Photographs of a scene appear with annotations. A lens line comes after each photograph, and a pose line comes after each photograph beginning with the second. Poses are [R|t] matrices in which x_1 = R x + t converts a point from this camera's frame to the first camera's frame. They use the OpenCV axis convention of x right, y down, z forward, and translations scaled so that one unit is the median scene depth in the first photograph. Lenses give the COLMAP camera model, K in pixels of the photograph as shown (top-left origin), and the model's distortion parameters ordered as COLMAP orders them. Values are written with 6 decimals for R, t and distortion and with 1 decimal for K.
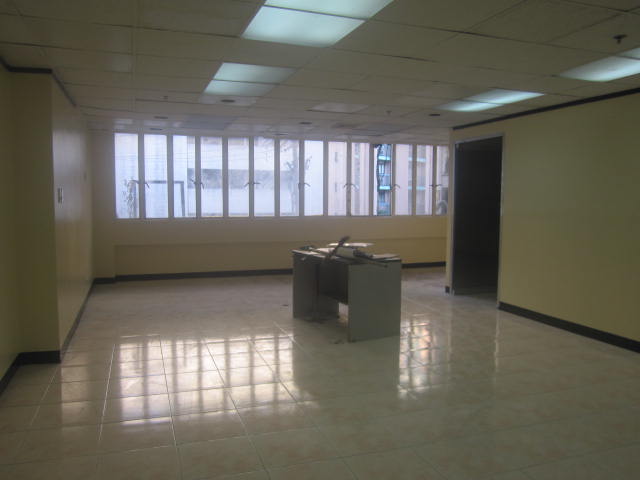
lens RADIAL K [[535.5, 0, 320.0], [0, 535.5, 240.0], [0, 0, 1]] dist [0.003467, 0.001490]
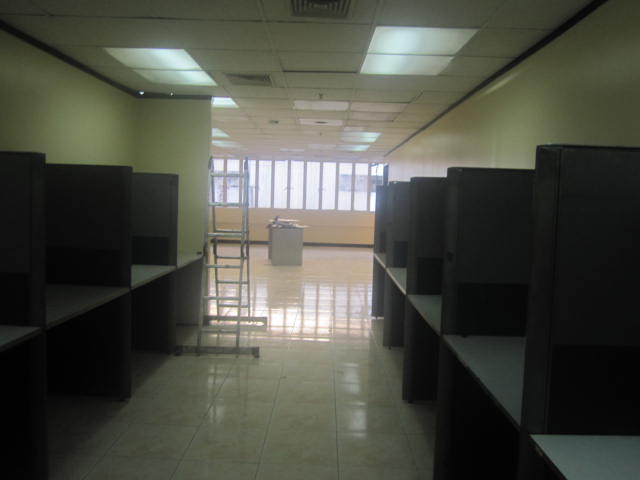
lens RADIAL K [[535.5, 0, 320.0], [0, 535.5, 240.0], [0, 0, 1]] dist [0.003467, 0.001490]
pose [[0.621893, 0.087630, -0.778184, 1.031261], [-0.093185, 0.994940, 0.037569, -0.013026], [0.777538, 0.049151, 0.626912, 0.022718]]
